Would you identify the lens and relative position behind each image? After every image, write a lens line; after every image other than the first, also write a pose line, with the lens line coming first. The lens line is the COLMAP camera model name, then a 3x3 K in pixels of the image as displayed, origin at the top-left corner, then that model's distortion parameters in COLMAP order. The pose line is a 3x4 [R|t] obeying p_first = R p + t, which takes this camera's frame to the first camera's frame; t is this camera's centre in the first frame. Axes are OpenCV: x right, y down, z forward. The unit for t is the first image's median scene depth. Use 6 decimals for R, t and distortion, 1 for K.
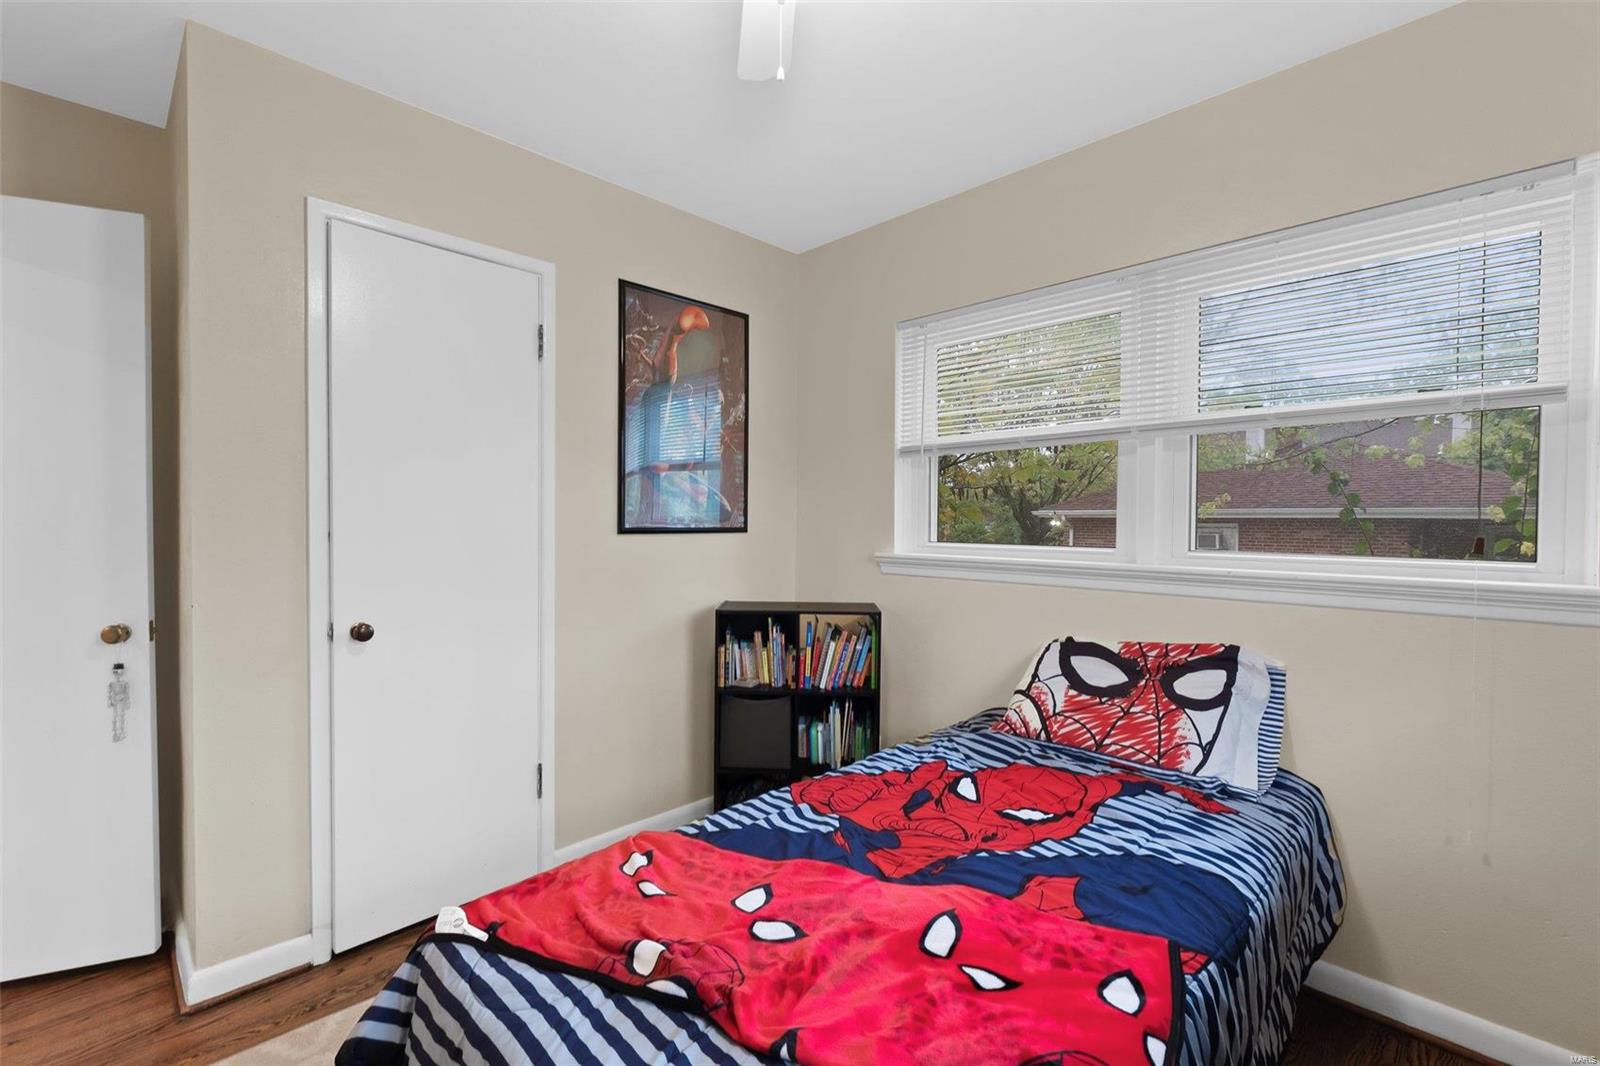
lens RADIAL K [[692.9, 0, 760.4], [0, 692.9, 527.6], [0, 0, 1]] dist [-0.007767, -0.000629]
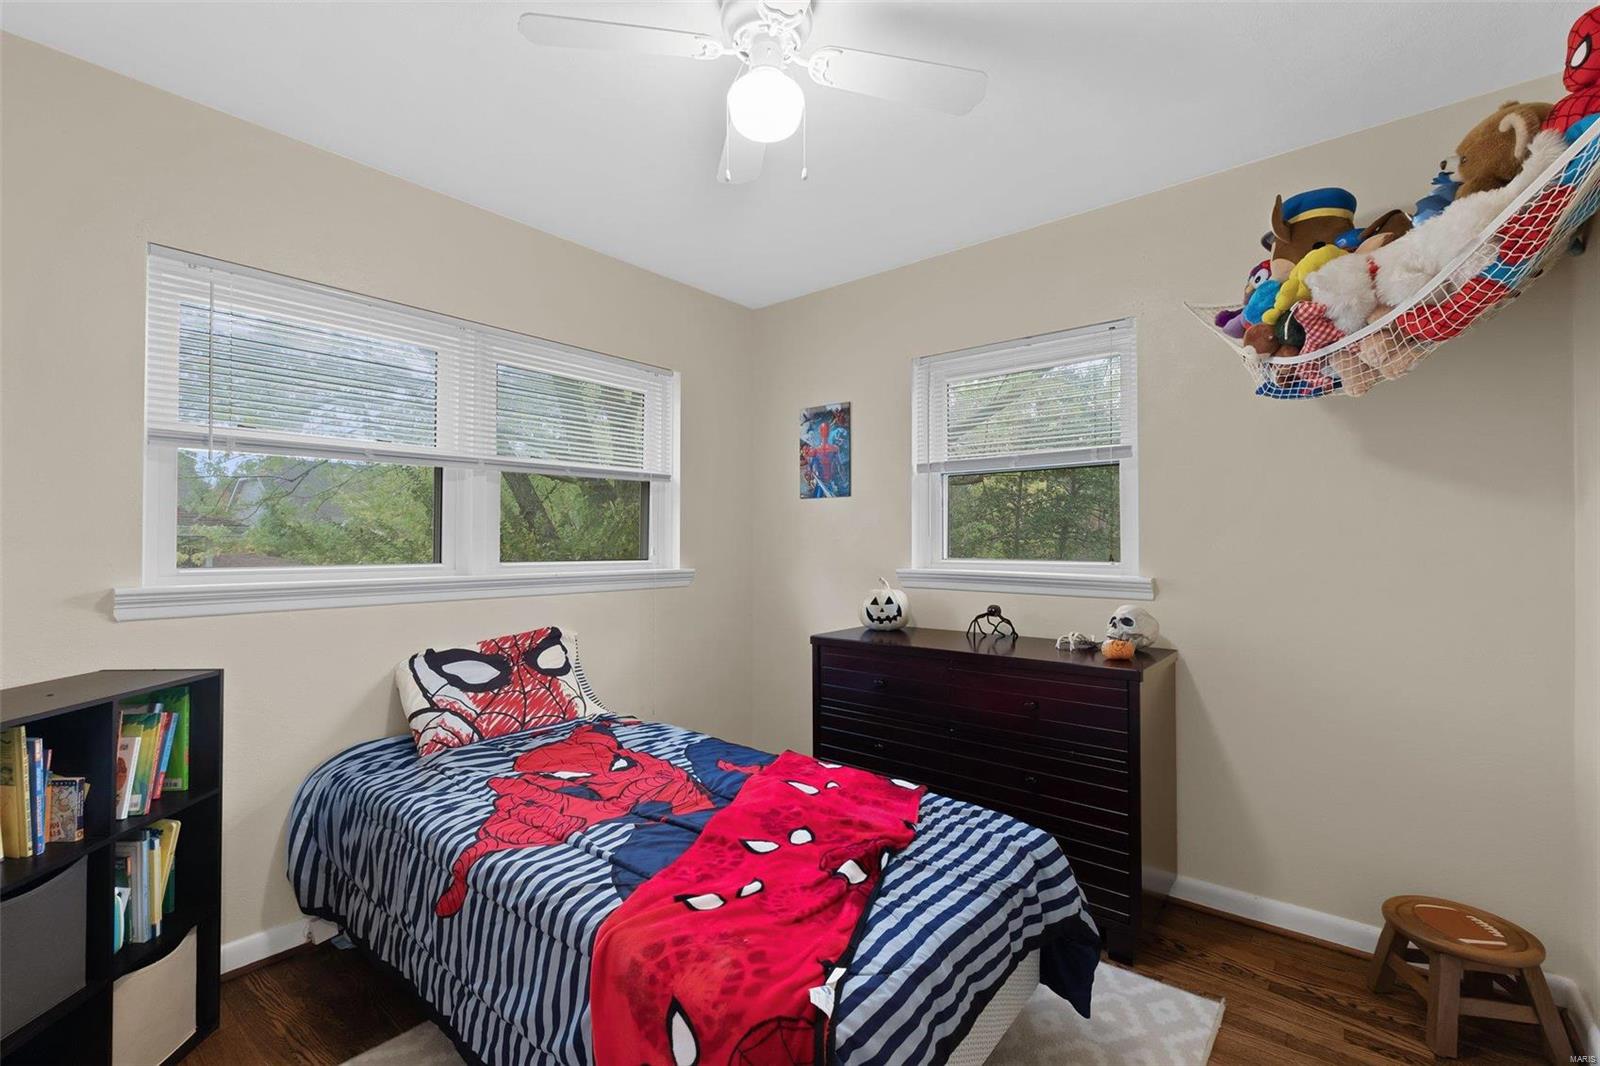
lens RADIAL K [[692.9, 0, 797.7], [0, 692.9, 534.6], [0, 0, 1]] dist [-0.007767, -0.000629]
pose [[-0.117956, 0.002527, 0.993016, -0.808317], [0.006803, 0.999975, -0.001737, -0.013173], [-0.992995, 0.006550, -0.117971, 0.692394]]
